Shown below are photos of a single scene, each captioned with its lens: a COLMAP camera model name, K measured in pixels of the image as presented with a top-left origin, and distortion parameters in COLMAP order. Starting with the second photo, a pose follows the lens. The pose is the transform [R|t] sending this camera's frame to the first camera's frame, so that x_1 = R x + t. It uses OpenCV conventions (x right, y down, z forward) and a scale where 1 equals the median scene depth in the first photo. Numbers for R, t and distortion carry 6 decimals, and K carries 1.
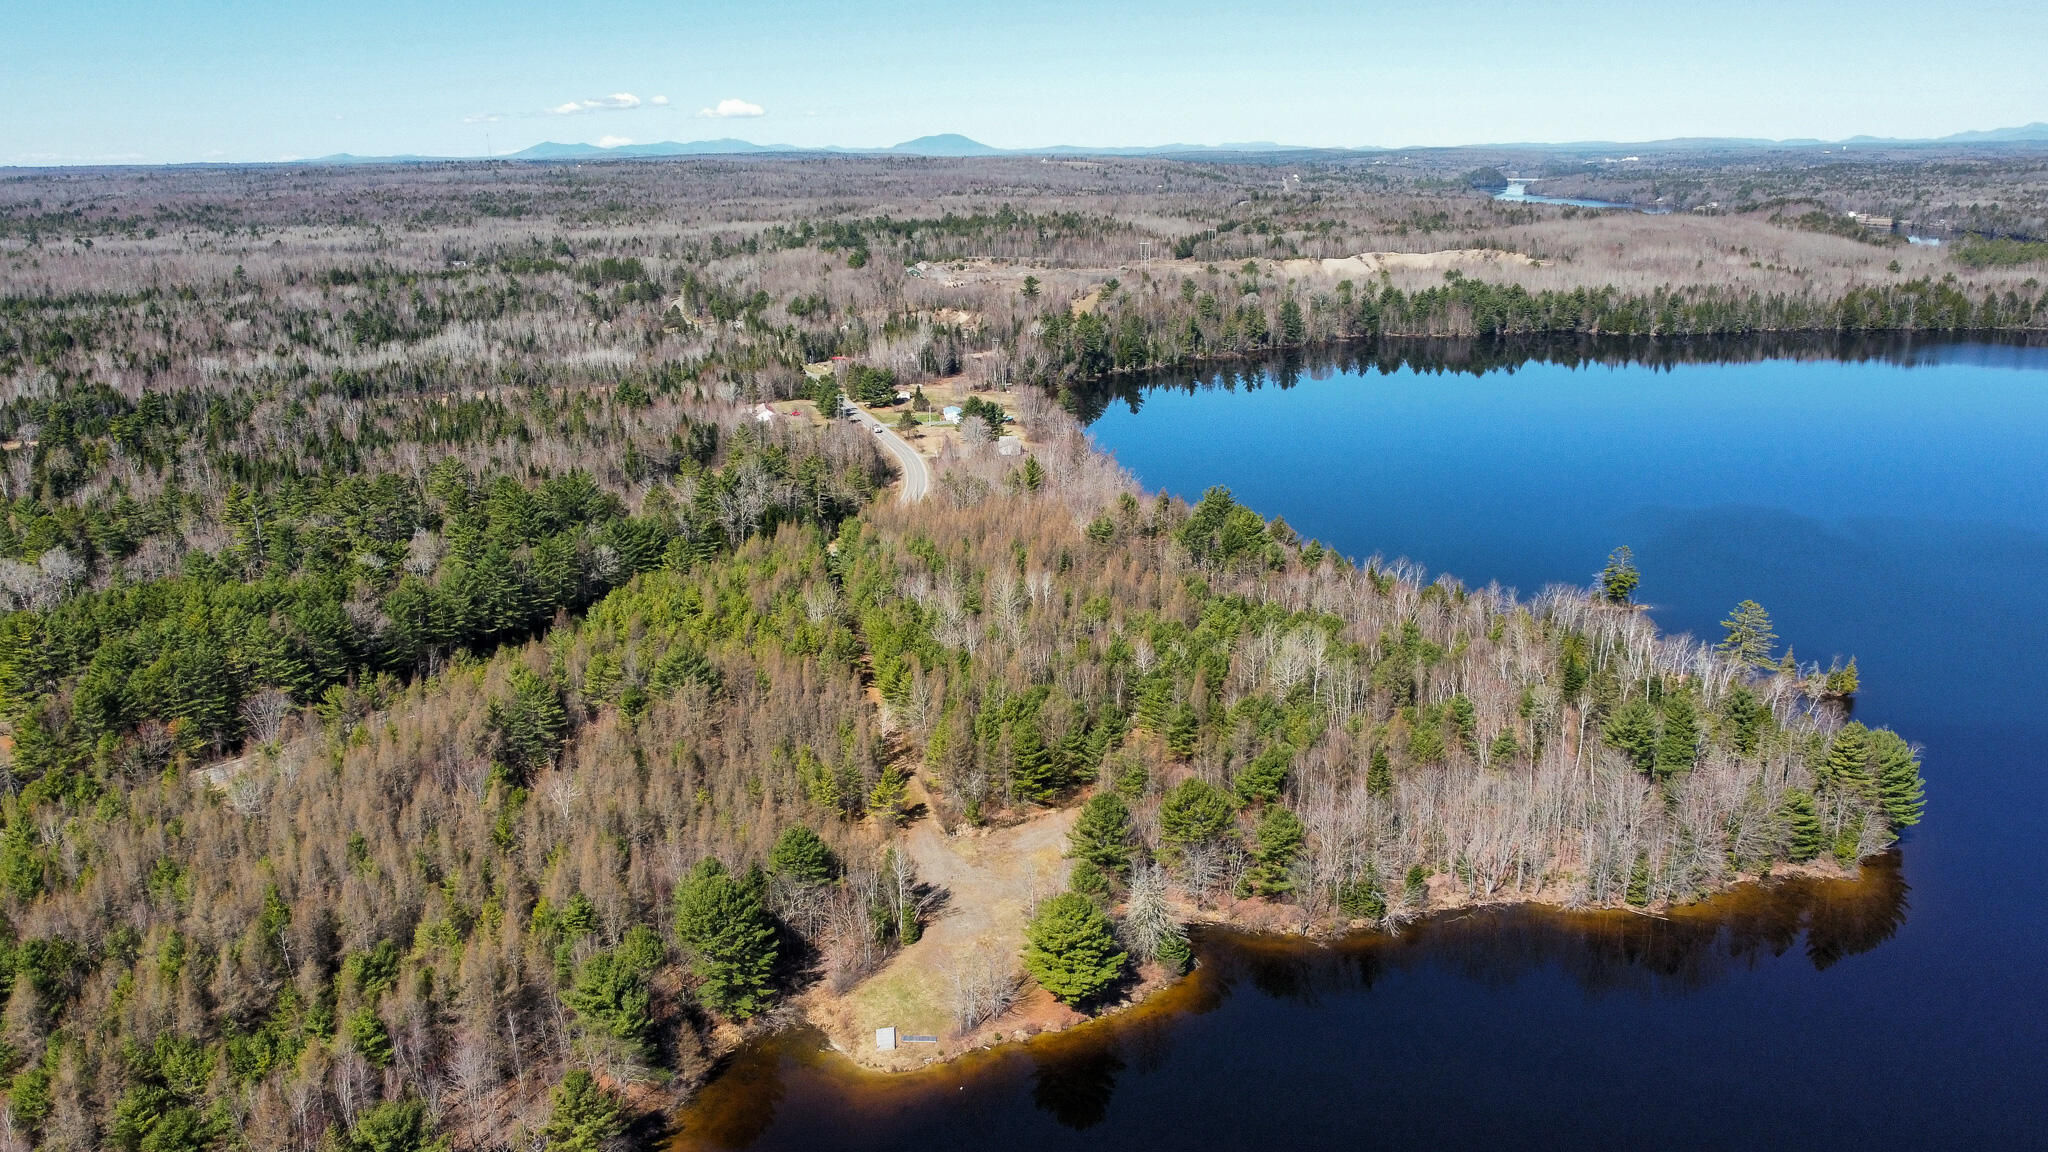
lens RADIAL K [[1624.5, 0, 1035.3], [0, 1624.5, 572.2], [0, 0, 1]] dist [0.013894, -0.015311]
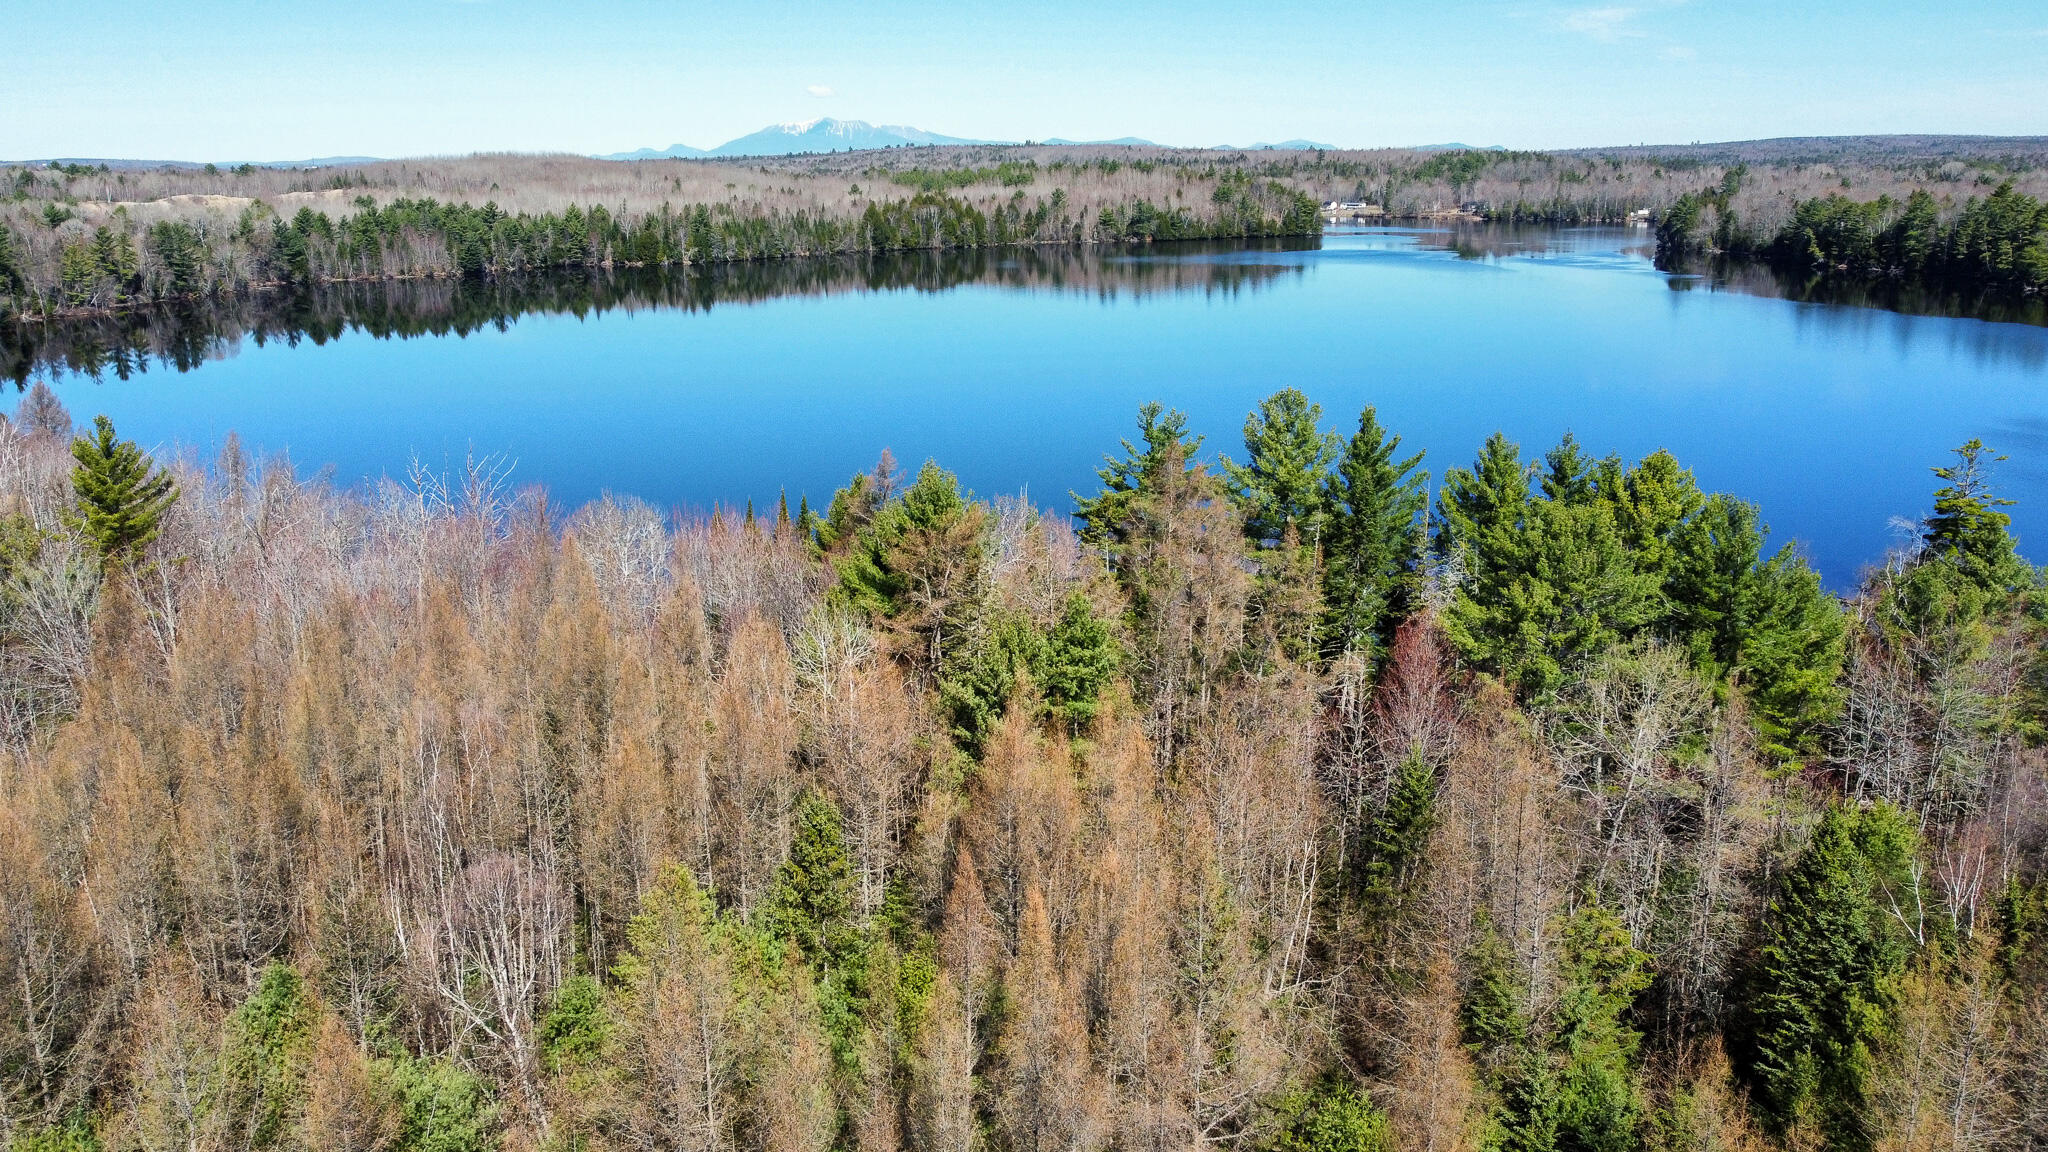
lens RADIAL K [[1597.1, 0, 1024.0], [0, 1597.1, 576.0], [0, 0, 1]] dist [0.005006, -0.002912]
pose [[0.715353, -0.167732, 0.678334, -0.034255], [0.174385, 0.982900, 0.059140, -0.019852], [-0.676654, 0.075986, 0.732370, 0.359145]]
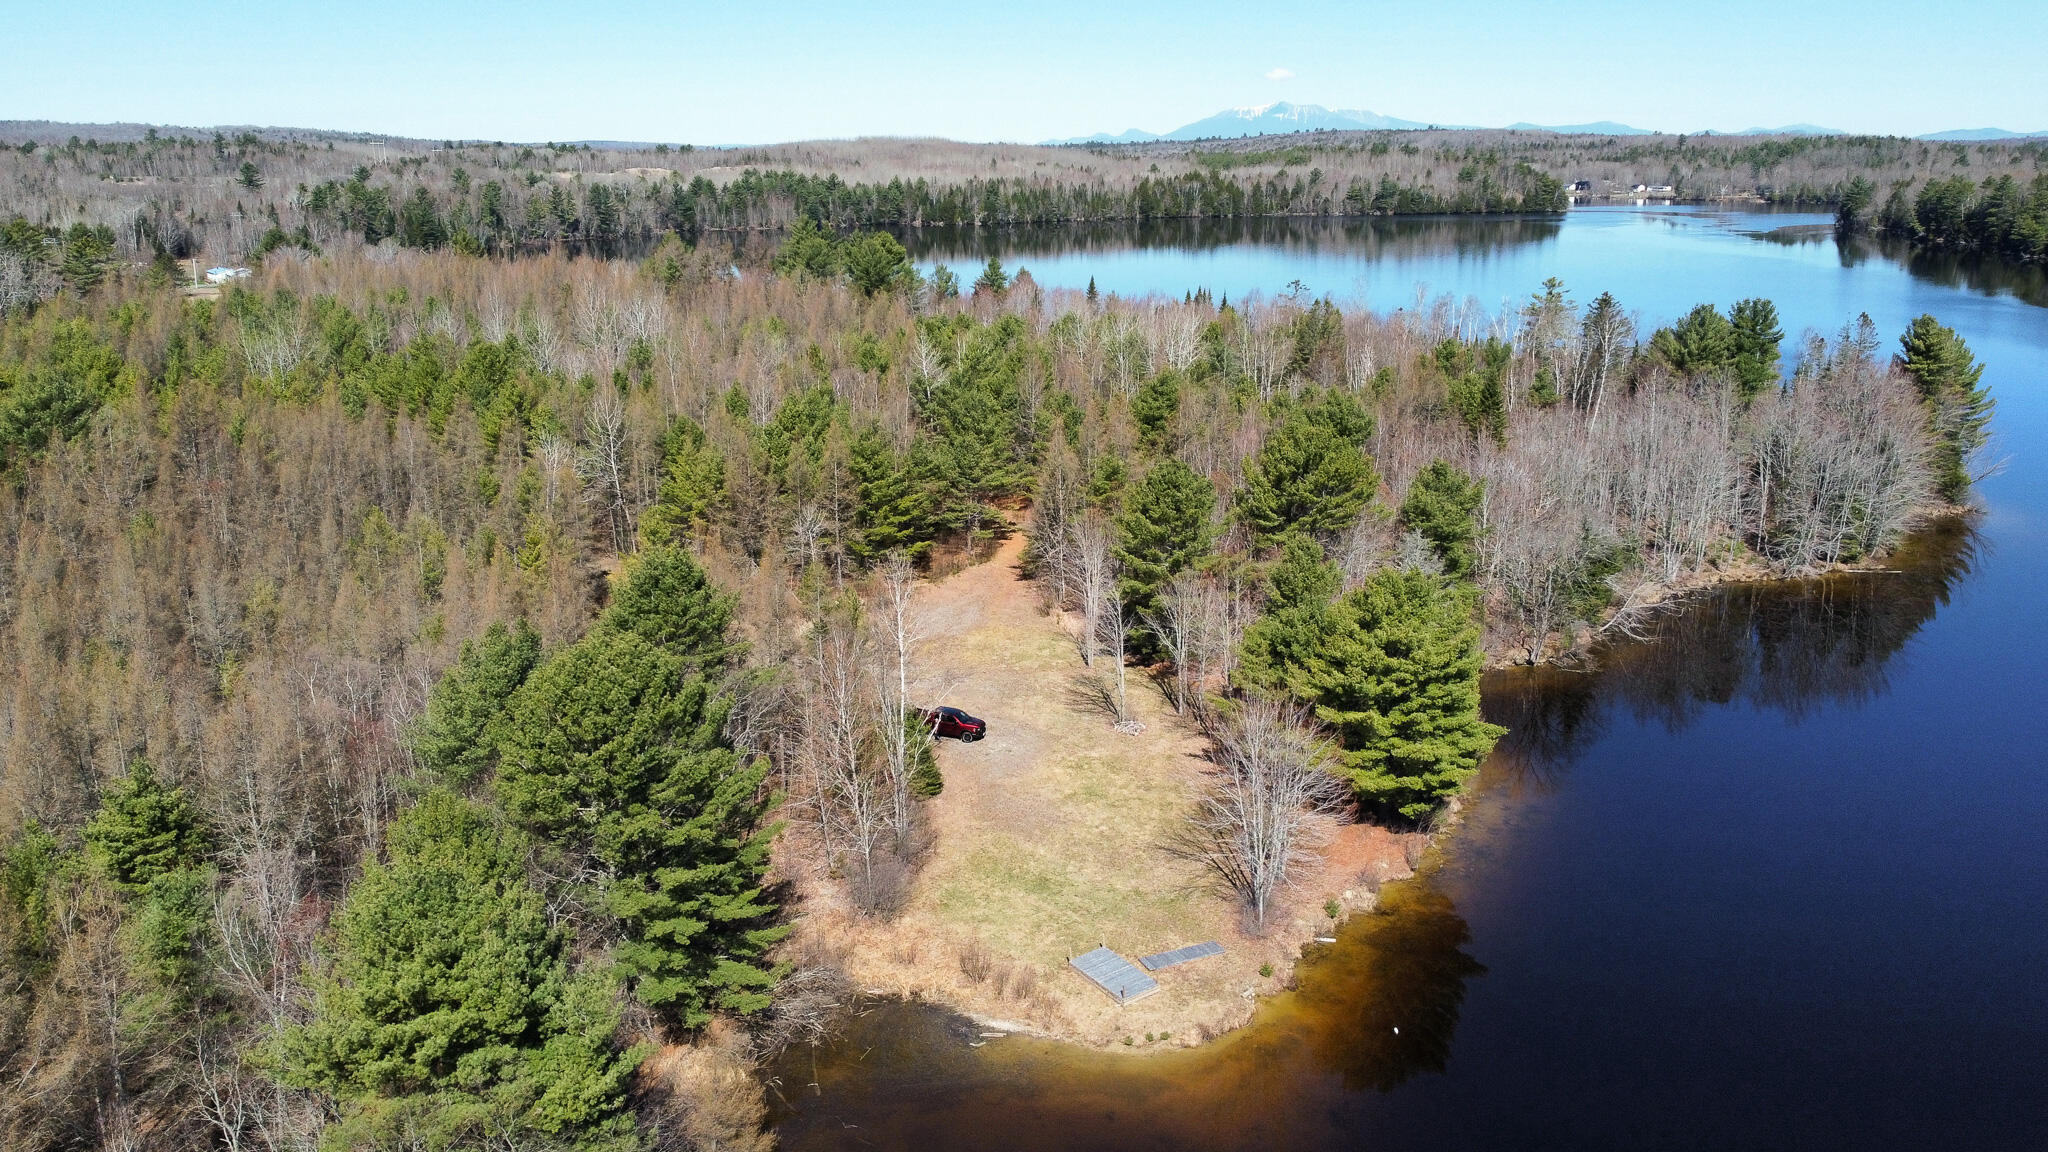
lens RADIAL K [[1624.5, 0, 1035.3], [0, 1624.5, 572.2], [0, 0, 1]] dist [0.013894, -0.015311]
pose [[0.875525, -0.111533, 0.470125, -0.062569], [0.113770, 0.993223, 0.023757, 0.038491], [-0.469588, 0.032686, 0.882280, 0.144814]]
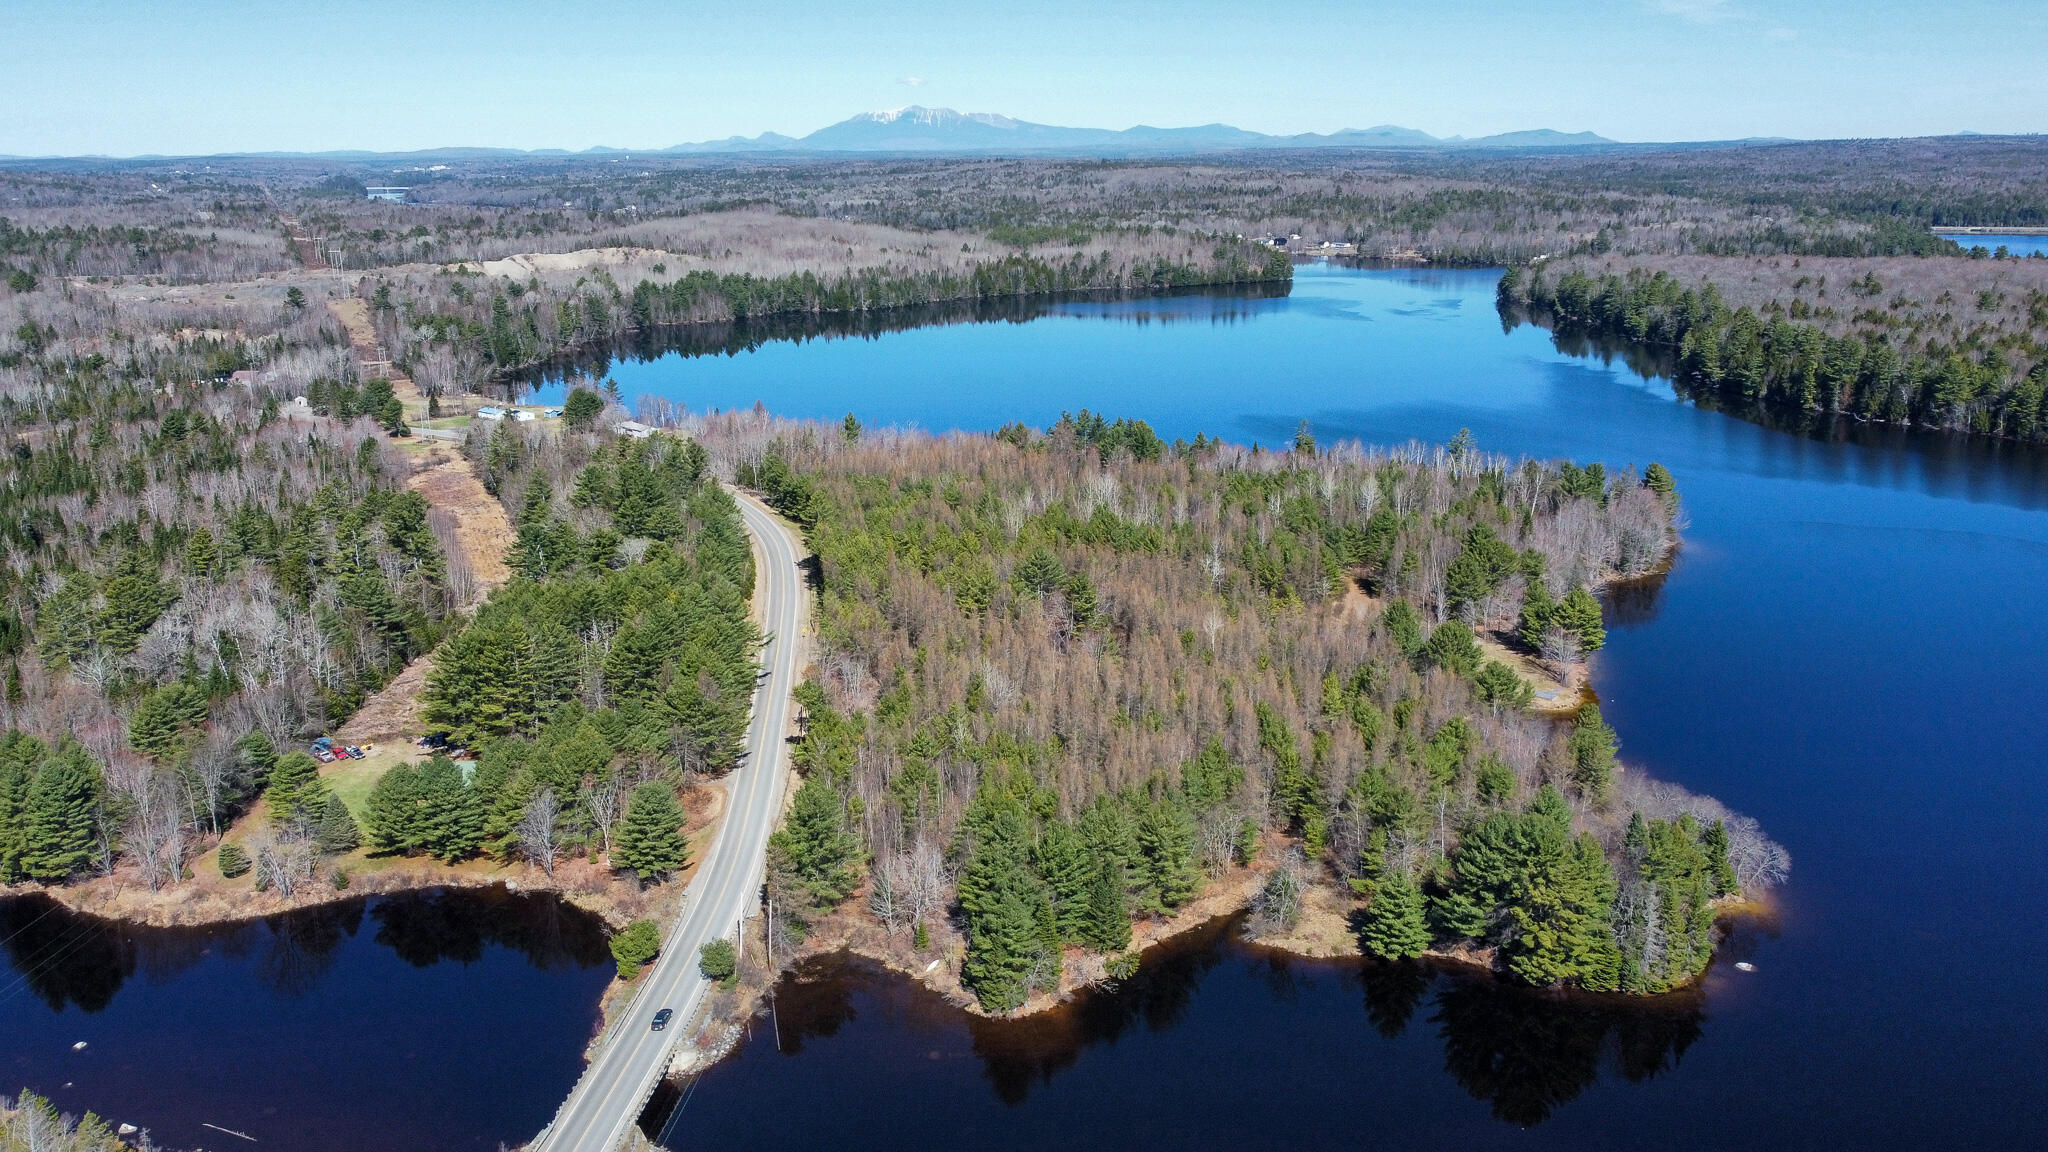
lens RADIAL K [[1624.5, 0, 1035.3], [0, 1624.5, 572.2], [0, 0, 1]] dist [0.013894, -0.015311]
pose [[0.746494, -0.163763, 0.644925, -0.324798], [0.167116, 0.984316, 0.056508, -0.002258], [-0.644064, 0.065595, 0.762154, 0.021008]]
